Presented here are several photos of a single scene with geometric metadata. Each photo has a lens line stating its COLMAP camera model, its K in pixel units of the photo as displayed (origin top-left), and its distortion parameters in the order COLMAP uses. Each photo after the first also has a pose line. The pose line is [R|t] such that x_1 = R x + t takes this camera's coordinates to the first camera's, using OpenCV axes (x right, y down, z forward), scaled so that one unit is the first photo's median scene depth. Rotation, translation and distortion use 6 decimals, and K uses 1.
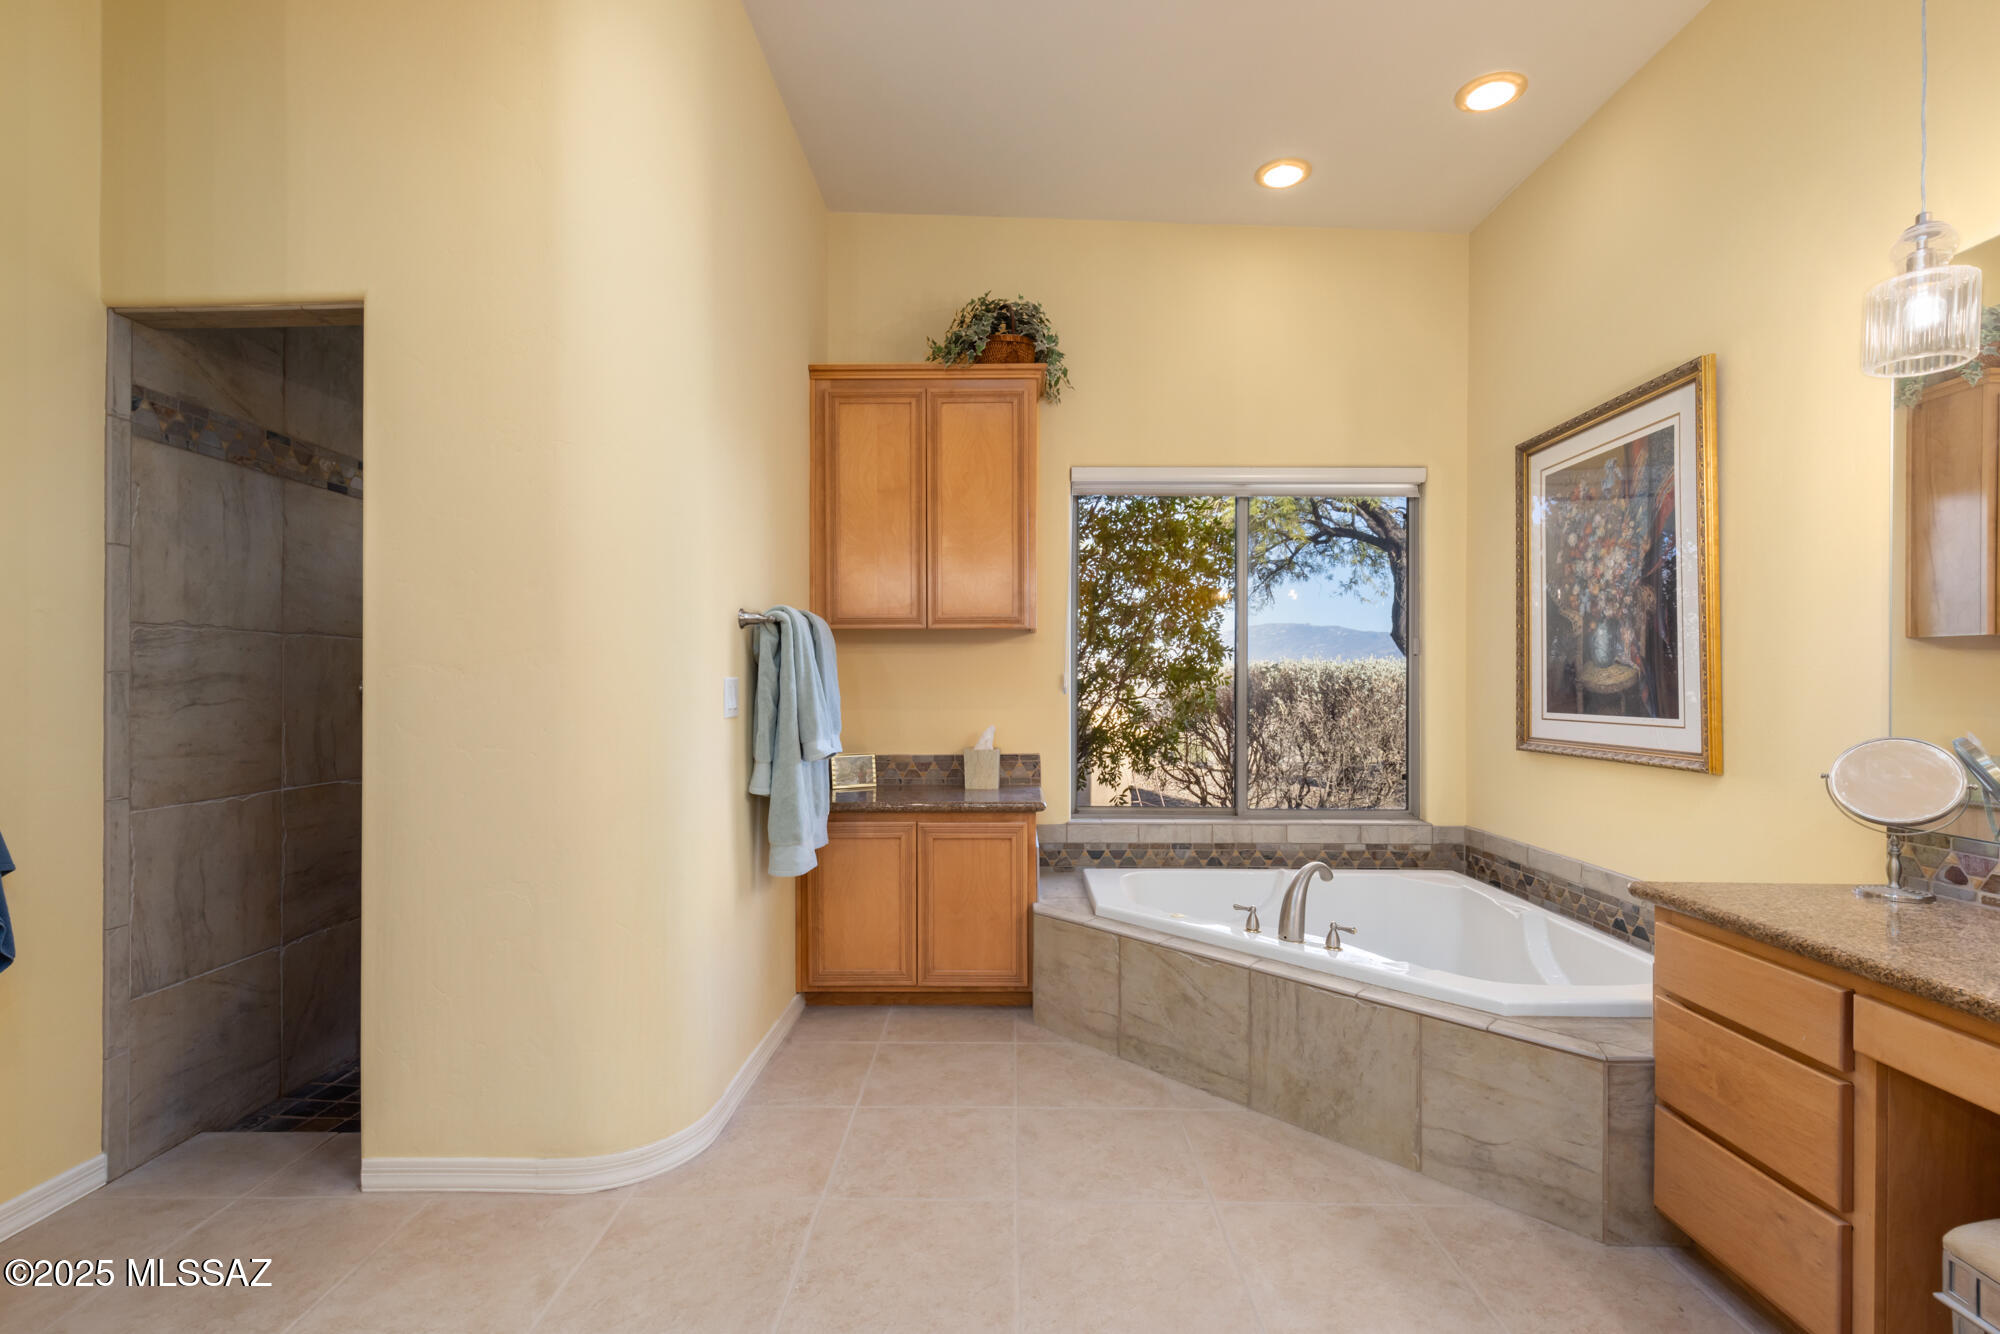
lens RADIAL K [[900.3, 0, 999.2], [0, 900.3, 678.6], [0, 0, 1]] dist [0.005805, -0.000035]
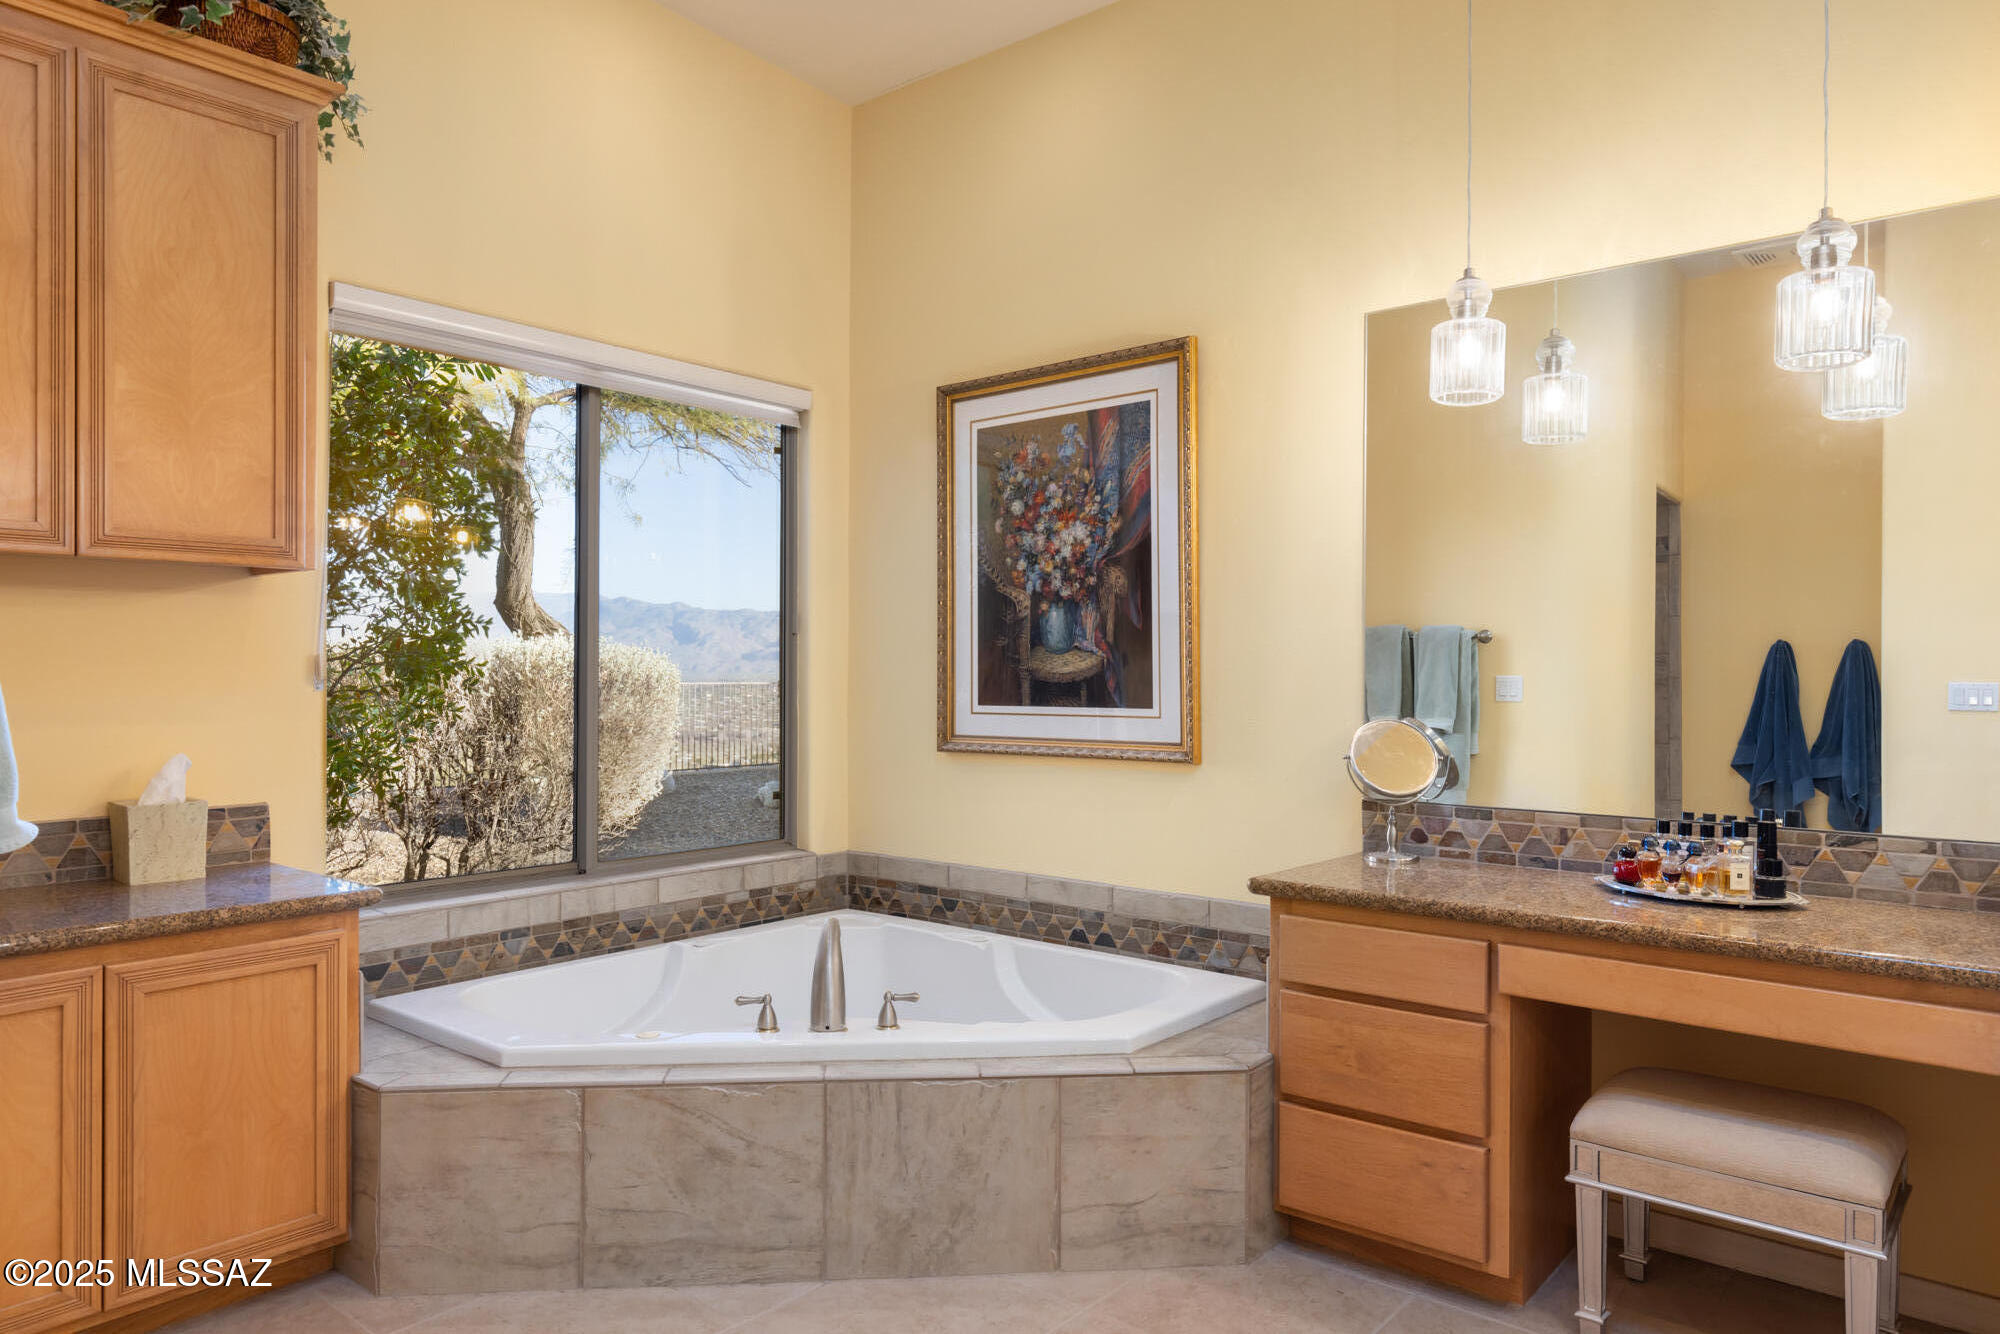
lens RADIAL K [[1287.6, 0, 999.5], [0, 1287.6, 666.3], [0, 0, 1]] dist [0.010341, -0.003655]
pose [[0.631065, 0.003049, 0.775724, -0.373797], [-0.004026, 0.999992, -0.000656, 0.001327], [-0.775719, -0.002709, 0.631072, 0.241654]]
